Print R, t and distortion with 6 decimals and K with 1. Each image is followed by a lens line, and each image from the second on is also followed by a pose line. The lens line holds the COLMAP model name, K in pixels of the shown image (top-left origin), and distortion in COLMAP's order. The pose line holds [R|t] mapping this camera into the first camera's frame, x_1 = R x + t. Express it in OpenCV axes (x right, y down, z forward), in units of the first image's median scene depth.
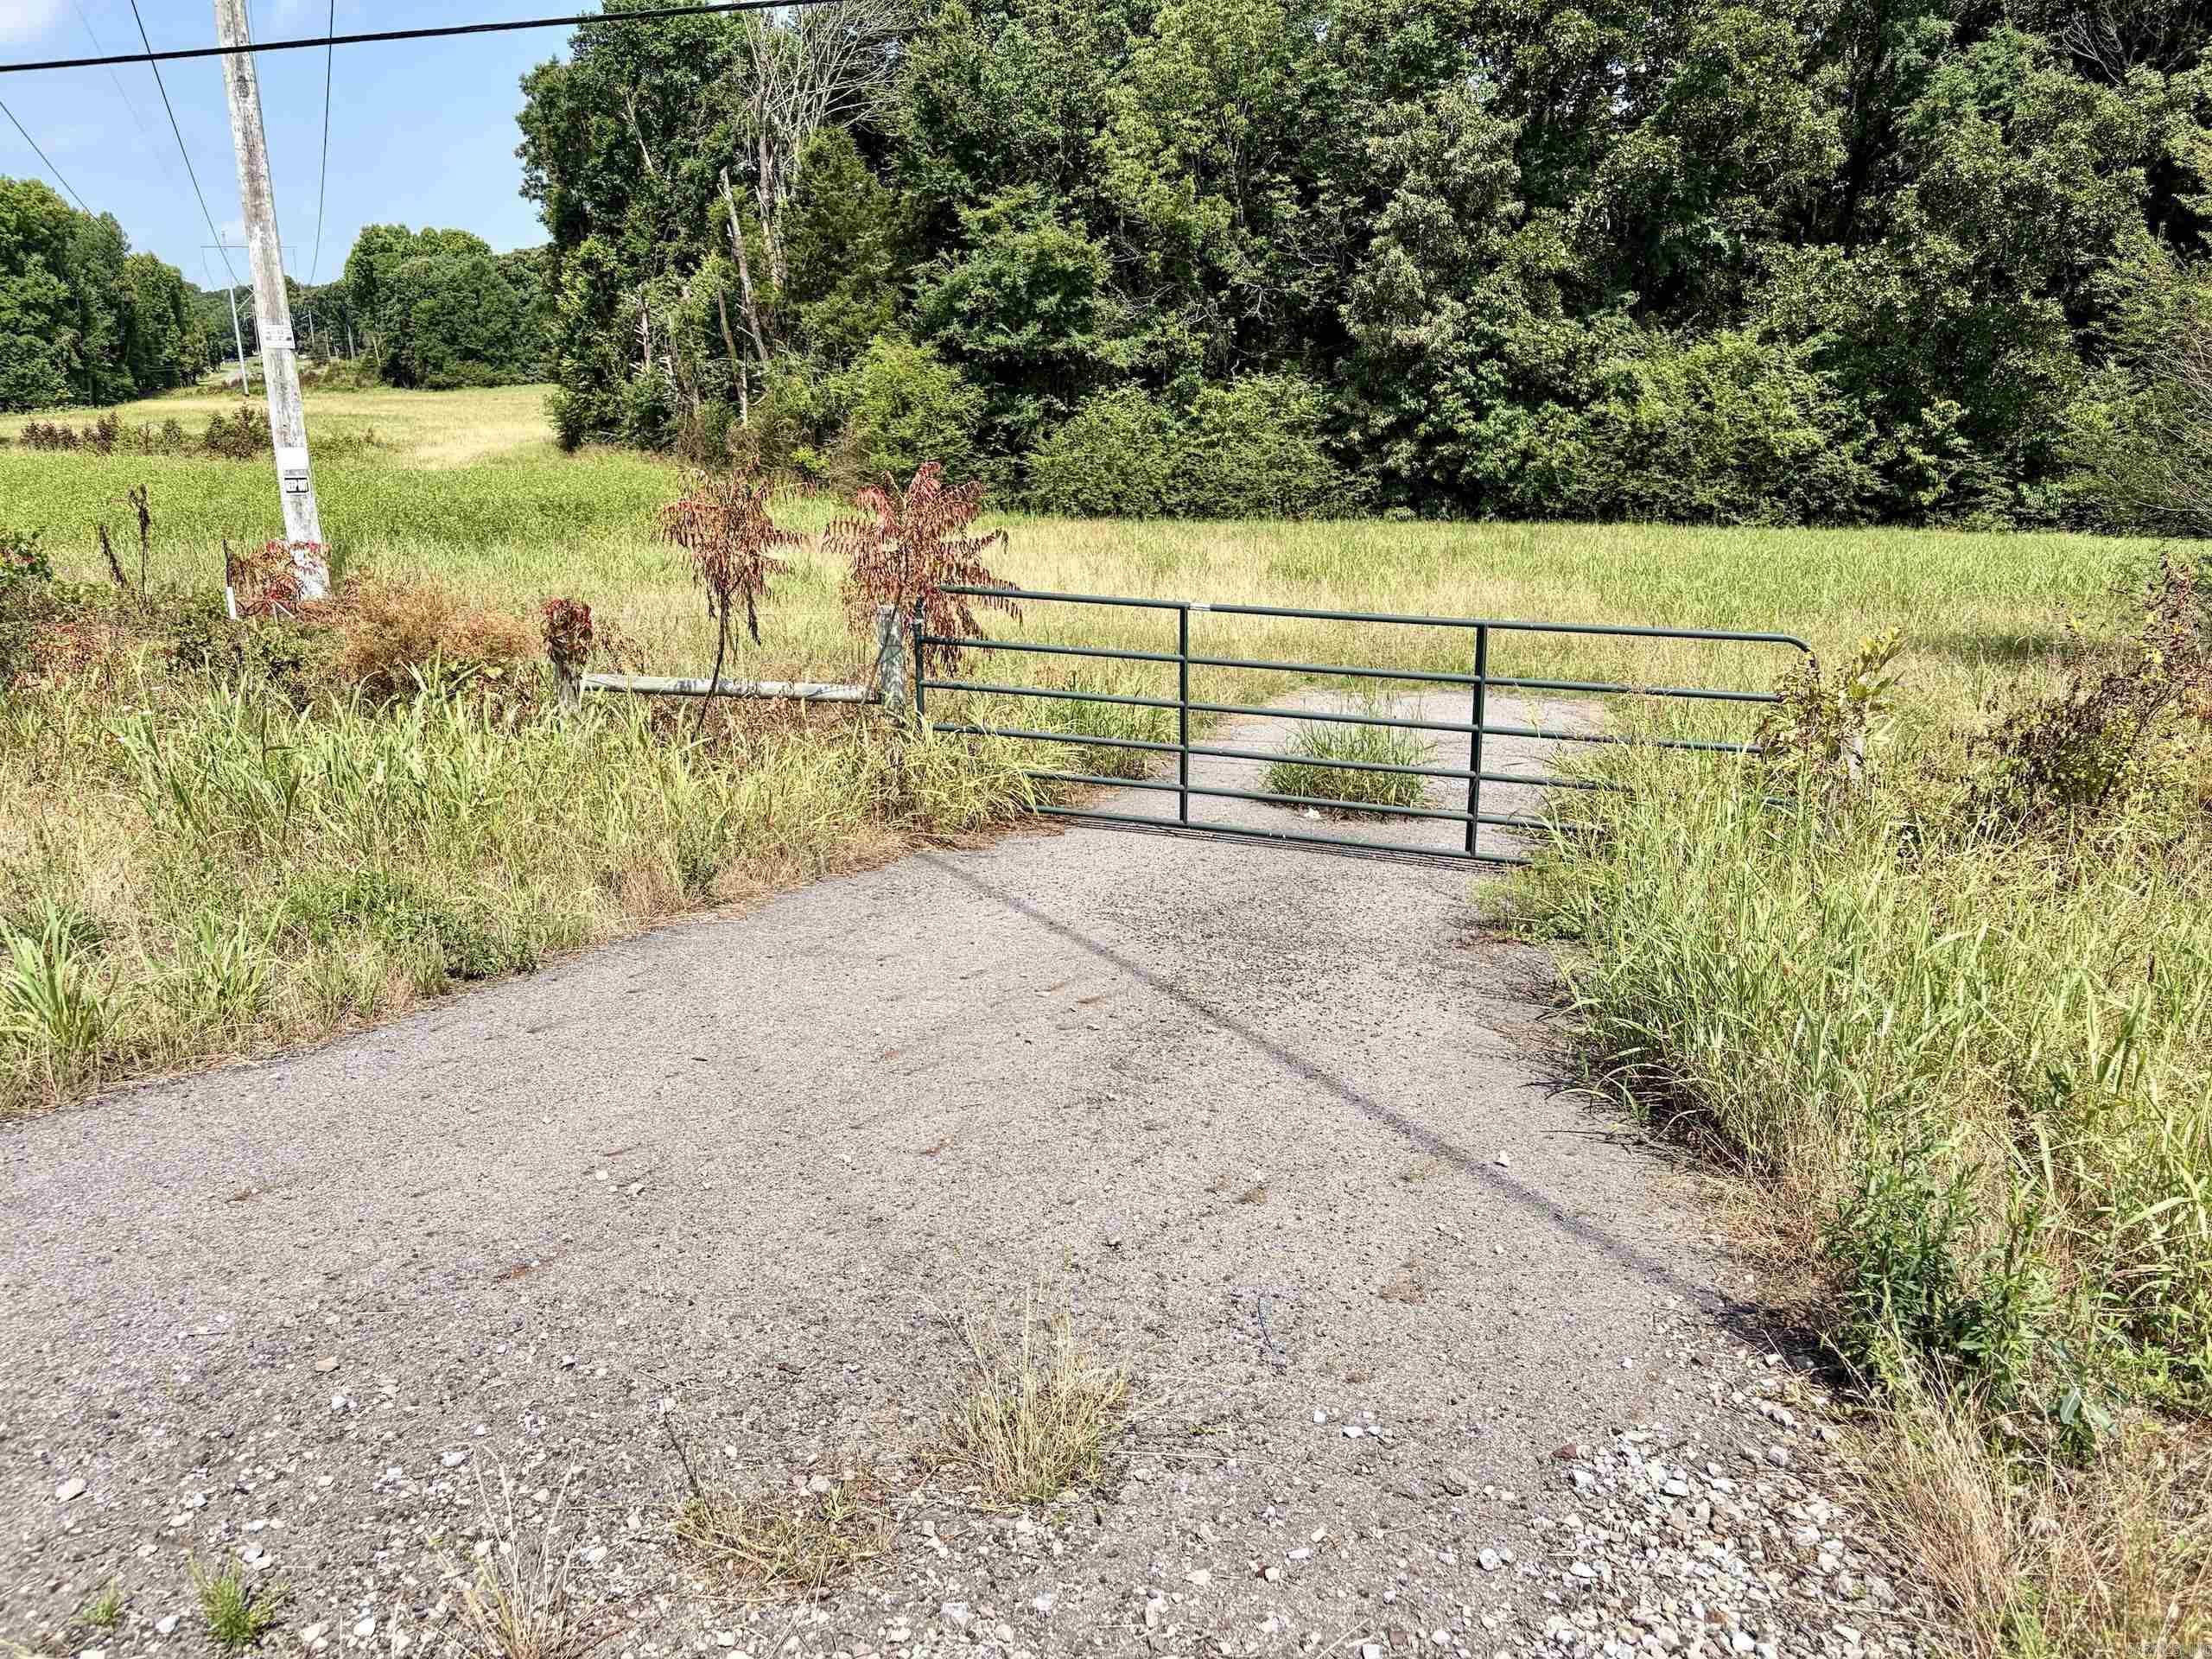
lens RADIAL K [[1670.0, 0, 1115.1], [0, 1670.0, 832.2], [0, 0, 1]] dist [0.039369, -0.041574]
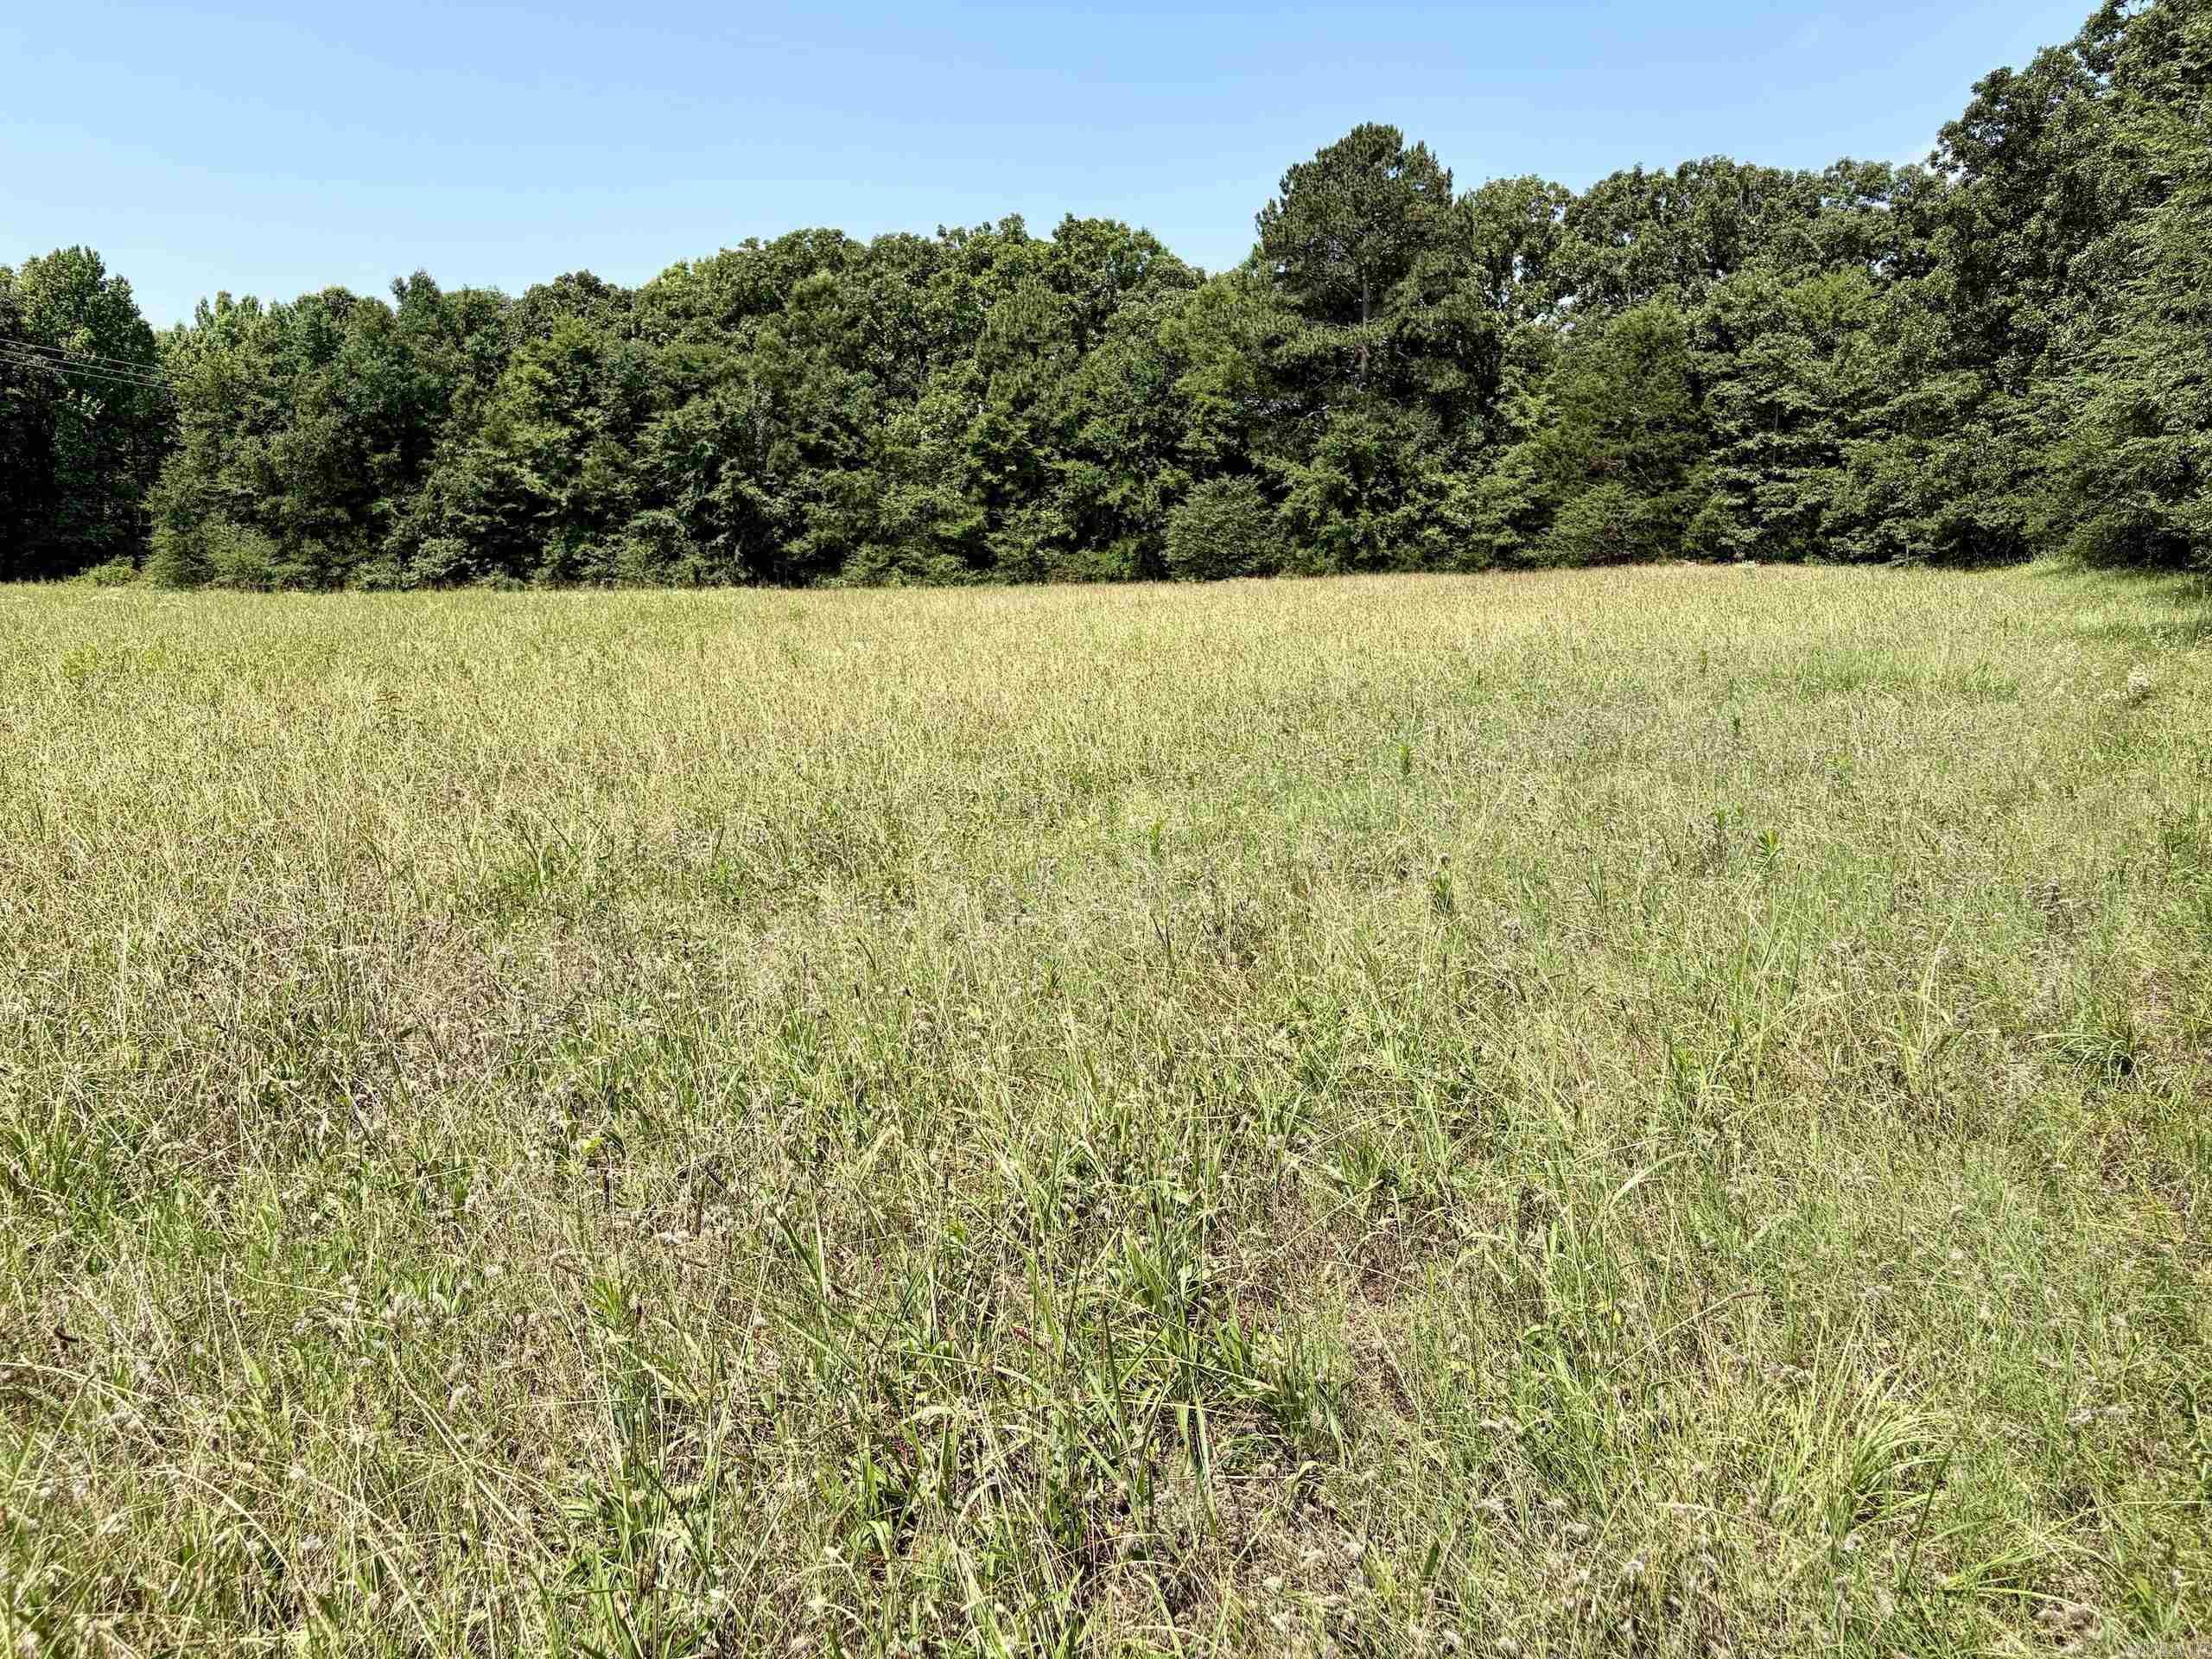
lens RADIAL K [[1670.0, 0, 1127.3], [0, 1670.0, 856.9], [0, 0, 1]] dist [0.039369, -0.041574]
pose [[0.471114, 0.179556, -0.863604, 0.282050], [-0.274831, 0.960206, 0.049715, -1.408445], [0.838164, 0.213924, 0.501714, 4.960122]]
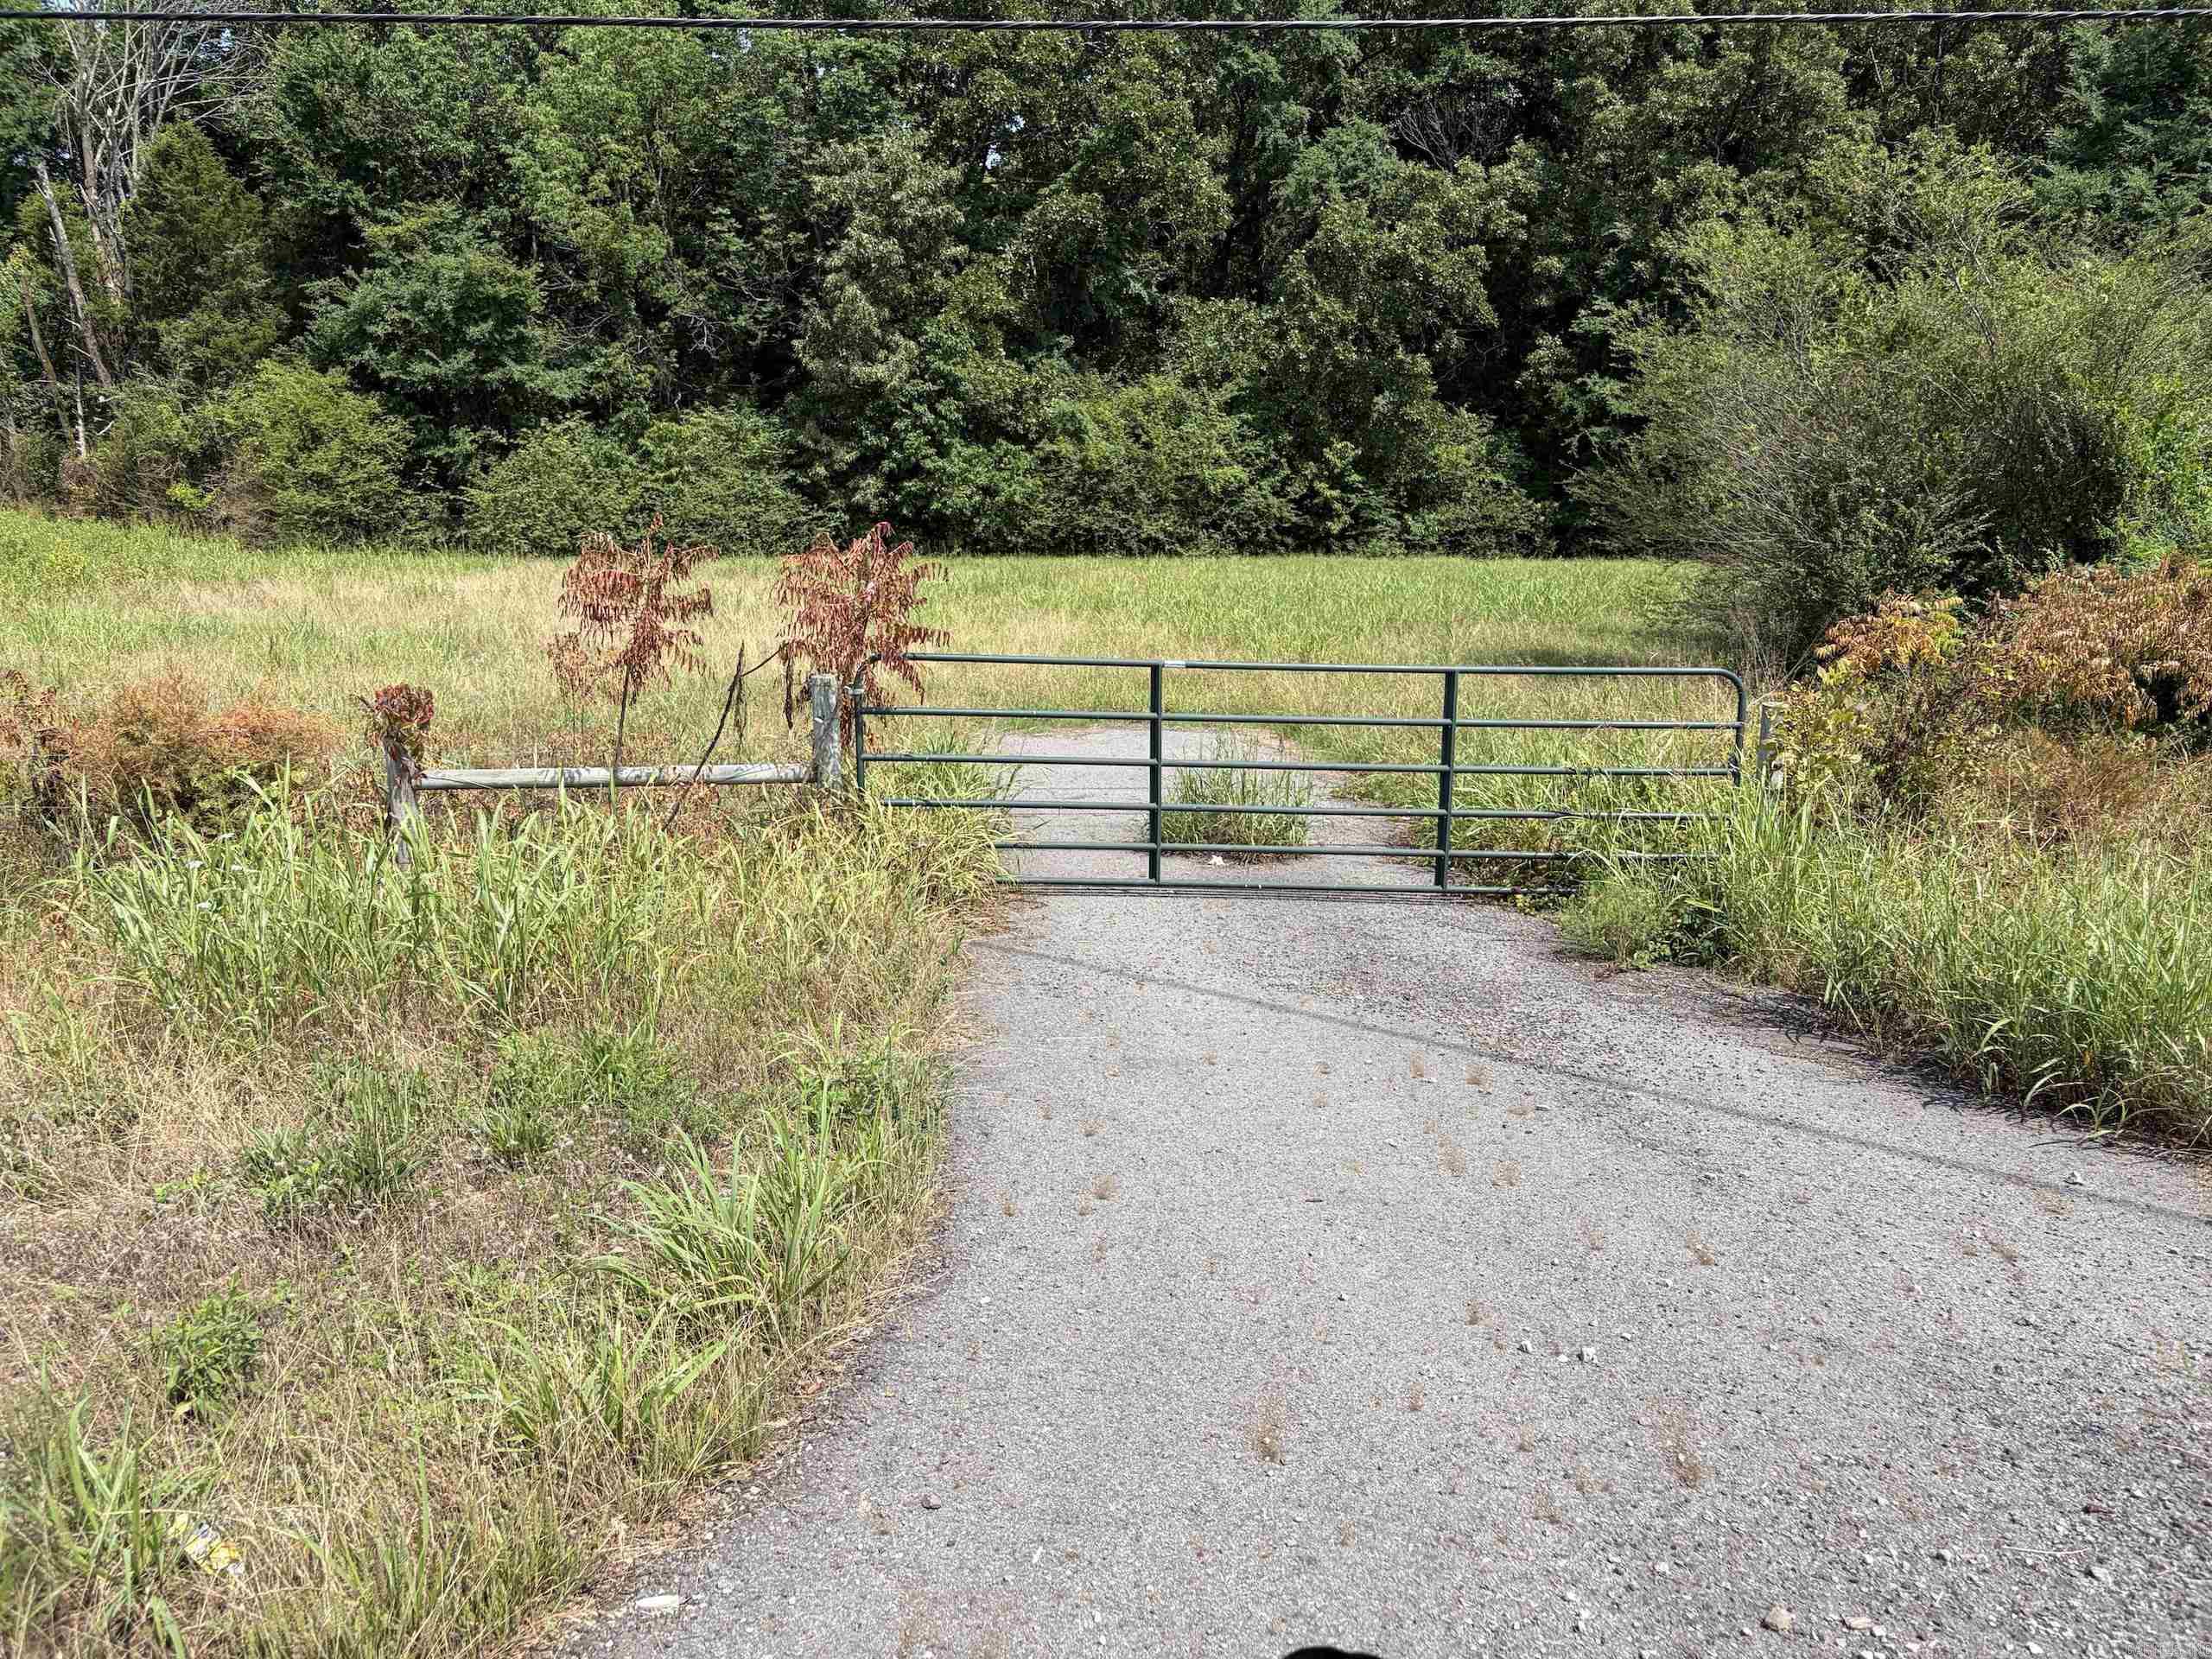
lens RADIAL K [[1670.0, 0, 1105.5], [0, 1670.0, 817.9], [0, 0, 1]] dist [0.039369, -0.041574]
pose [[0.929321, -0.077068, 0.361142, -0.073906], [0.085992, 0.996258, -0.008681, -0.008073], [-0.359122, 0.039122, 0.932470, 0.017330]]
